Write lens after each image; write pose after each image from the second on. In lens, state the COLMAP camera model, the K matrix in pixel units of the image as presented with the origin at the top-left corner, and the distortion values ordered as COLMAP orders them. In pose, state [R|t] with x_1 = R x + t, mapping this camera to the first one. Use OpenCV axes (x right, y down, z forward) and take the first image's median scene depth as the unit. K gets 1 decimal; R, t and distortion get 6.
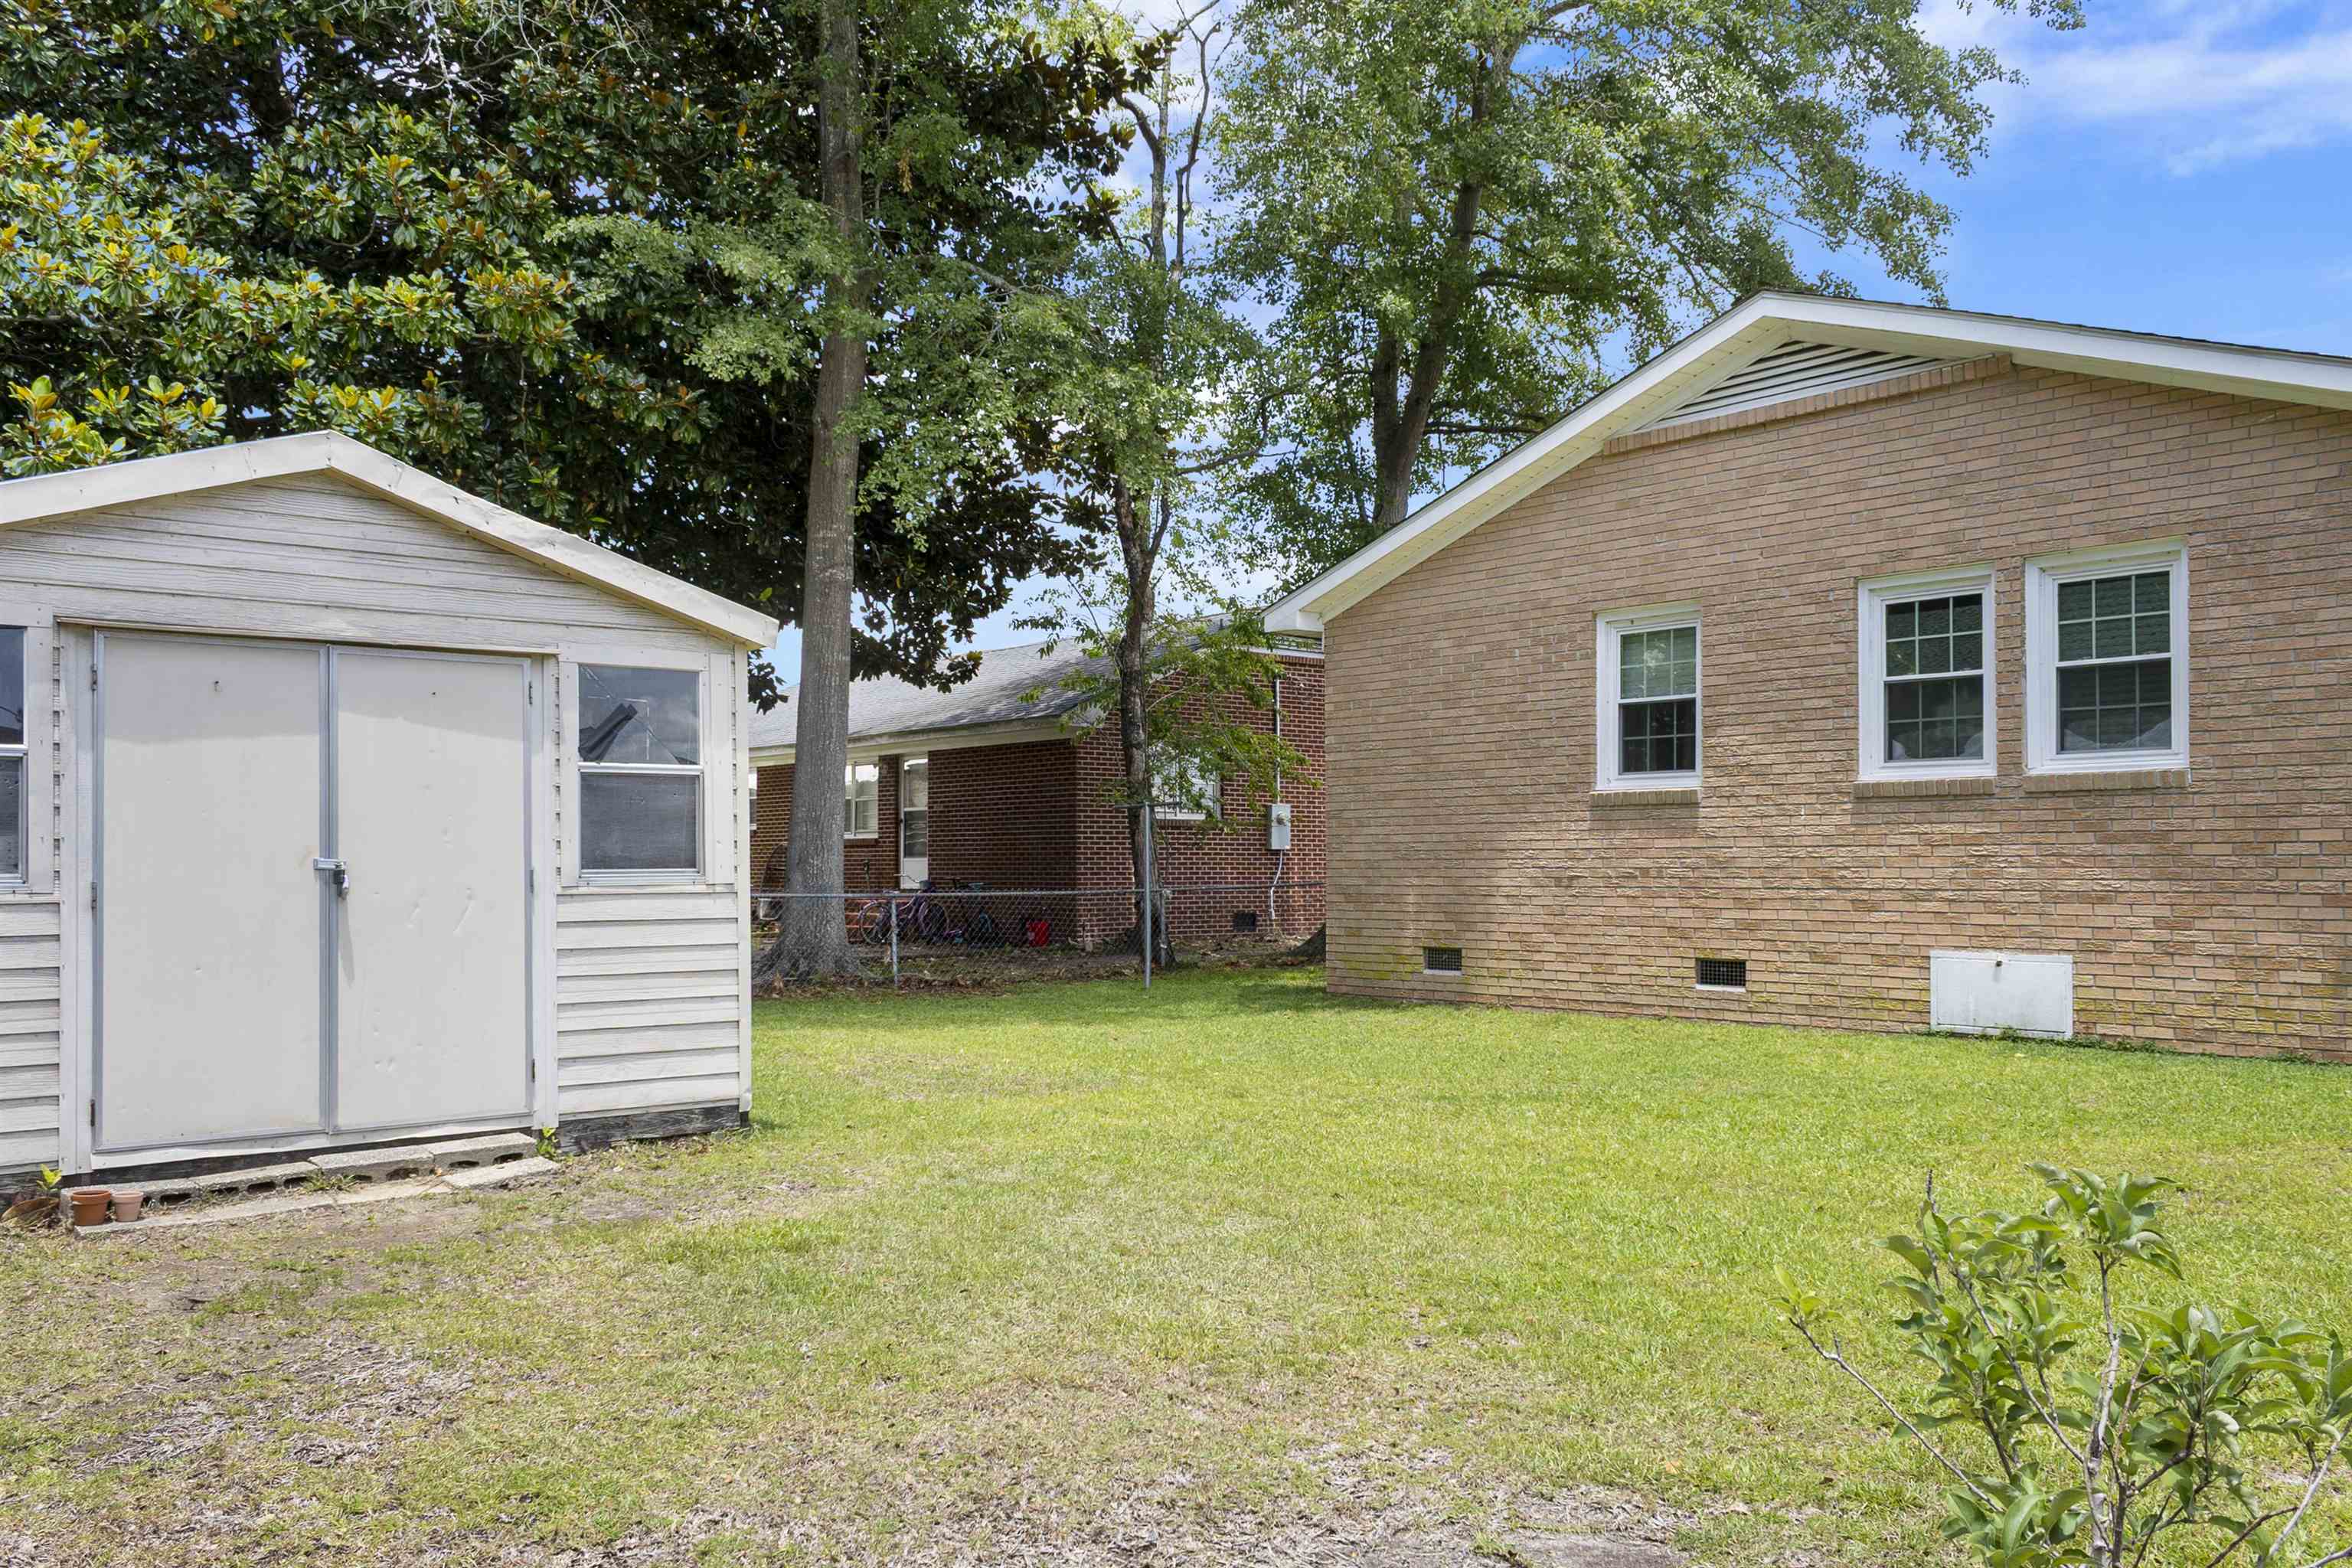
lens RADIAL K [[1944.2, 0, 1176.0], [0, 1944.2, 784.0], [0, 0, 1]] dist [0.033389, -0.001809]
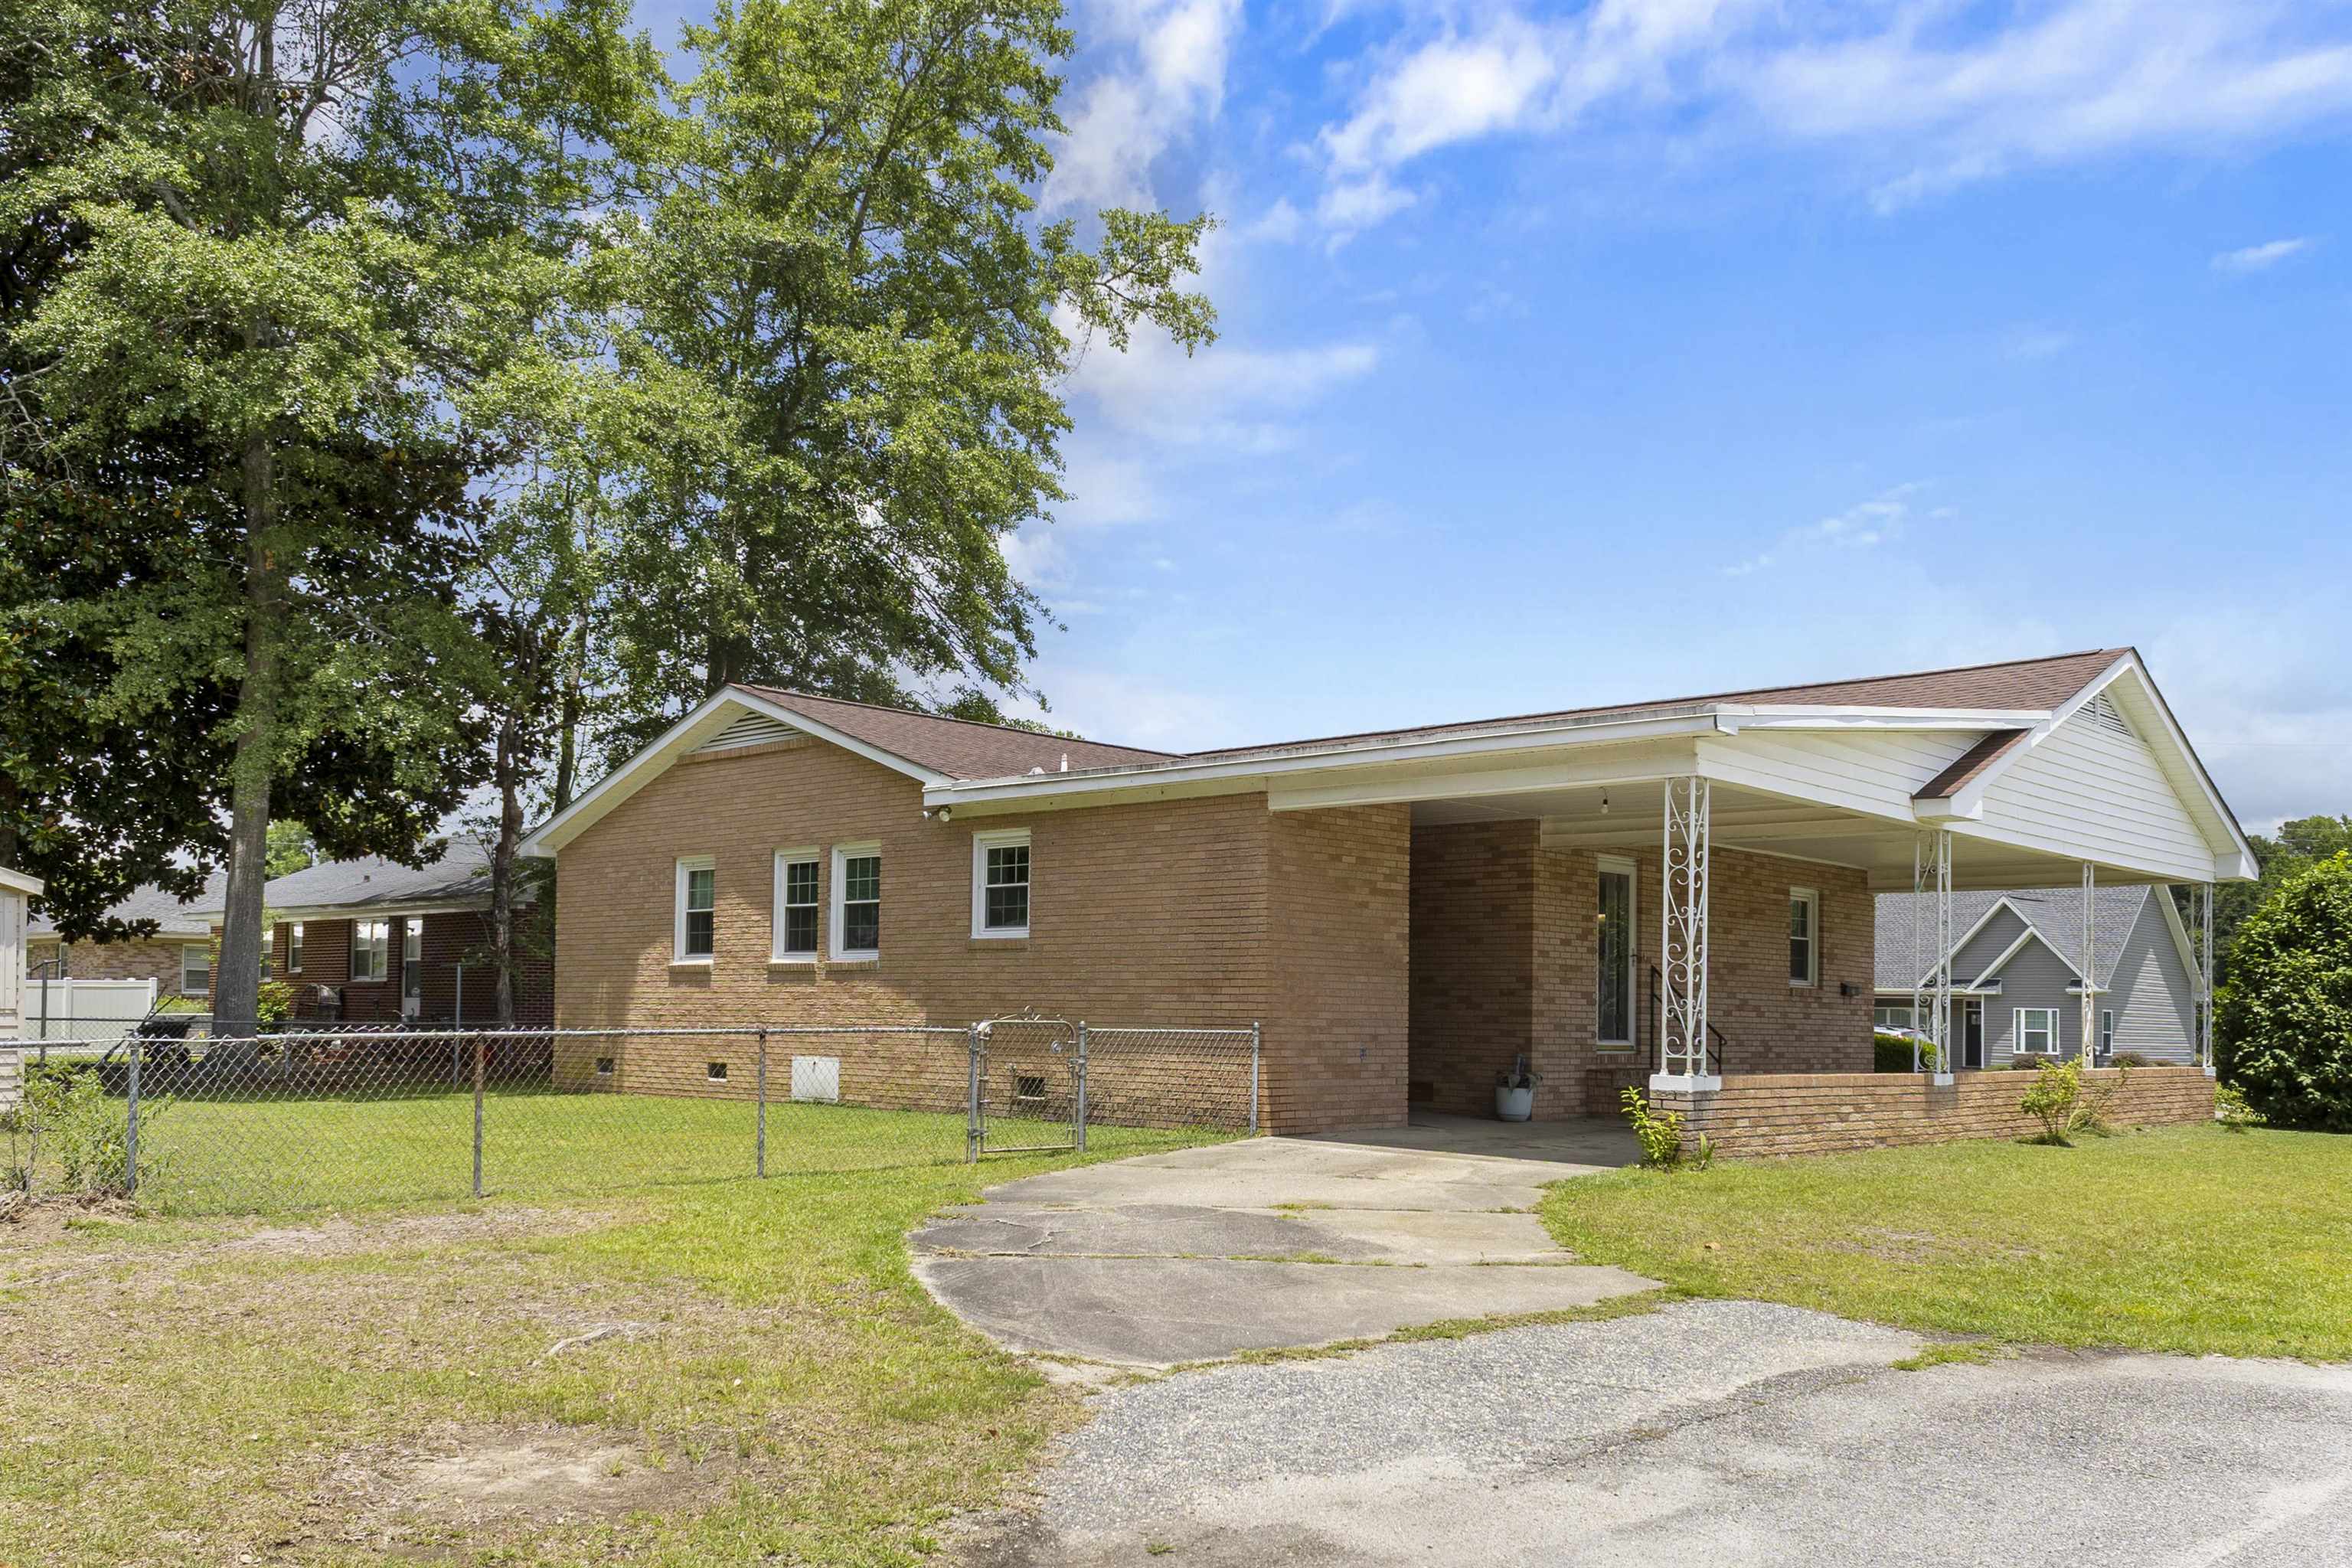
lens RADIAL K [[1965.1, 0, 1177.6], [0, 1965.1, 920.0], [0, 0, 1]] dist [0.005600, -0.000955]
pose [[0.990212, 0.030695, 0.136154, 0.432230], [-0.029168, 0.999487, -0.013195, -0.025124], [-0.136489, 0.009094, 0.990600, -0.767292]]
